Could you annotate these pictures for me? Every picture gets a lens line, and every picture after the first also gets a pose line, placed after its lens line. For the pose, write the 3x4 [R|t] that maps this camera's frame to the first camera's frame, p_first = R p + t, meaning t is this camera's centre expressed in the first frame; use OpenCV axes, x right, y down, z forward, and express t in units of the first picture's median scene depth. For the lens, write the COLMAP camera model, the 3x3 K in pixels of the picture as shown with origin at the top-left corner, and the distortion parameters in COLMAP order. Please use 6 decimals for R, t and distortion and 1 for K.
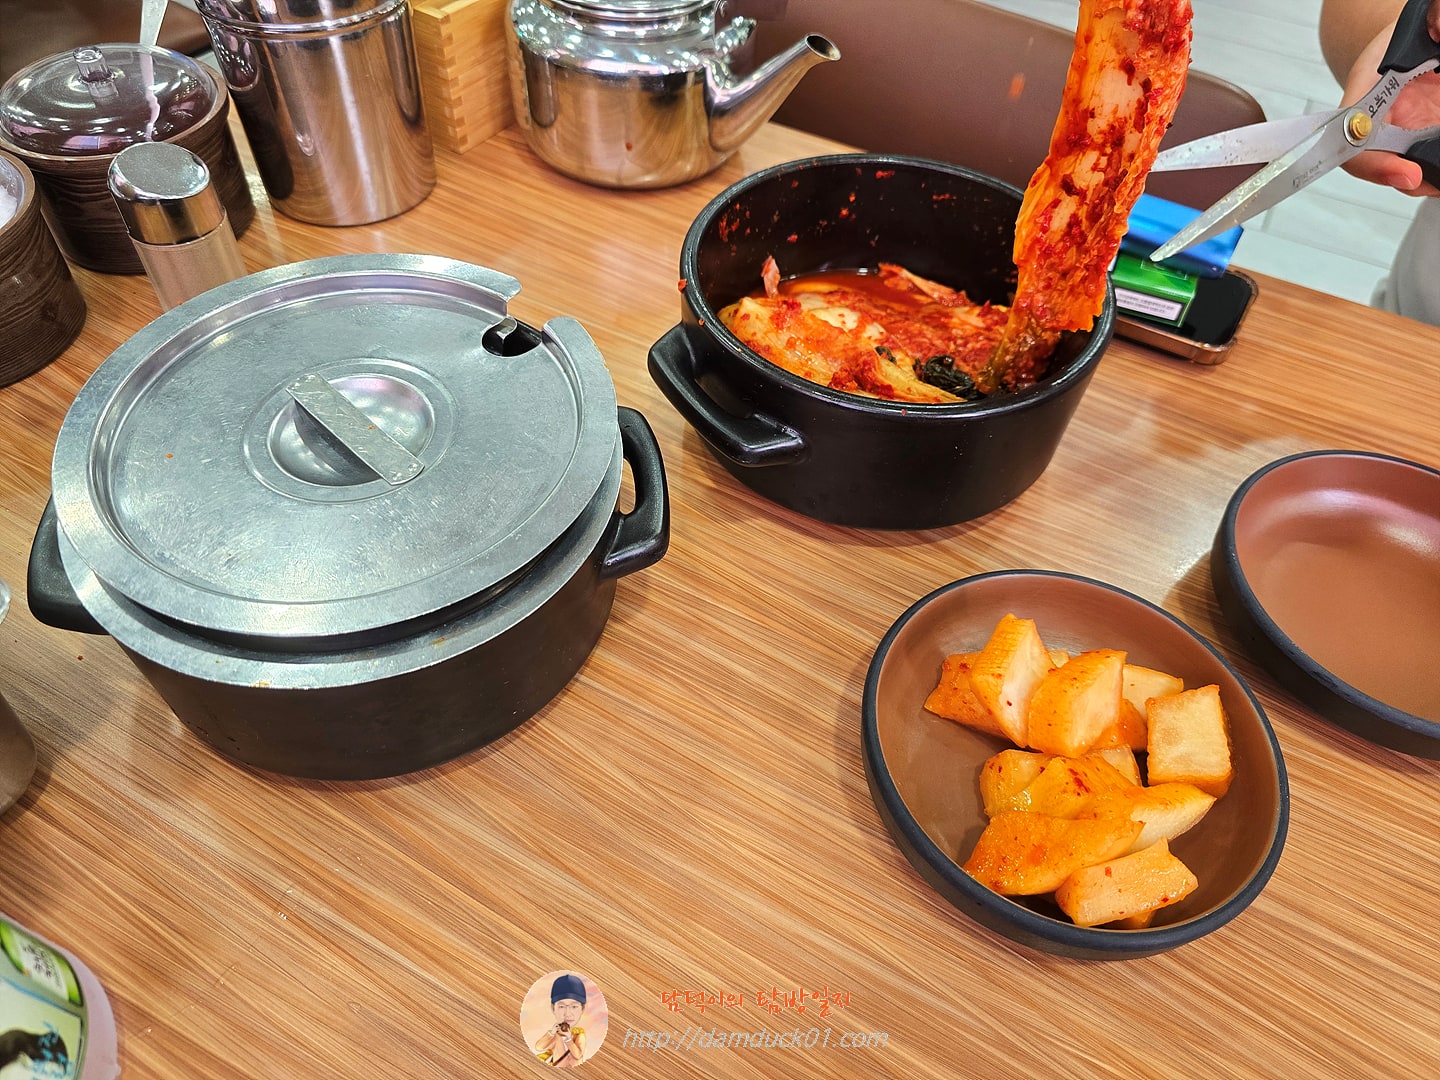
lens RADIAL K [[1010.2, 0, 720.0], [0, 1010.2, 540.0], [0, 0, 1]] dist [-0.003625, -0.002435]
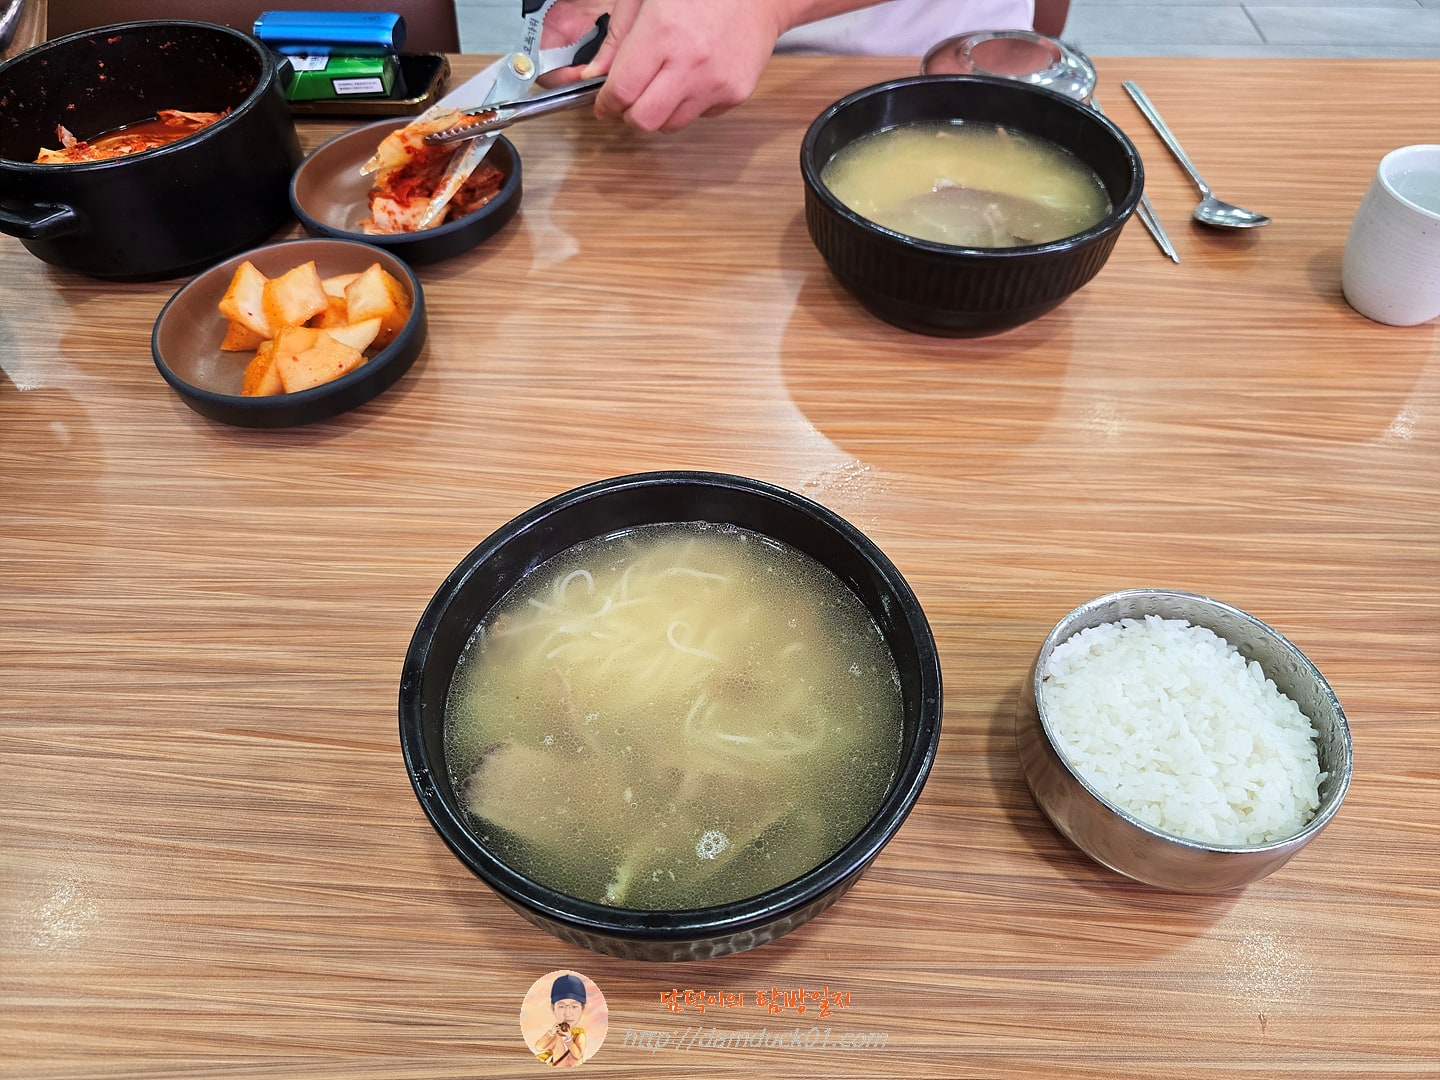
lens RADIAL K [[1010.2, 0, 720.0], [0, 1010.2, 540.0], [0, 0, 1]] dist [-0.003625, -0.002435]
pose [[0.895254, -0.371794, 0.245541, 0.379892], [0.369697, 0.927440, 0.056380, 0.598077], [-0.248687, 0.040302, 0.967745, -0.598852]]
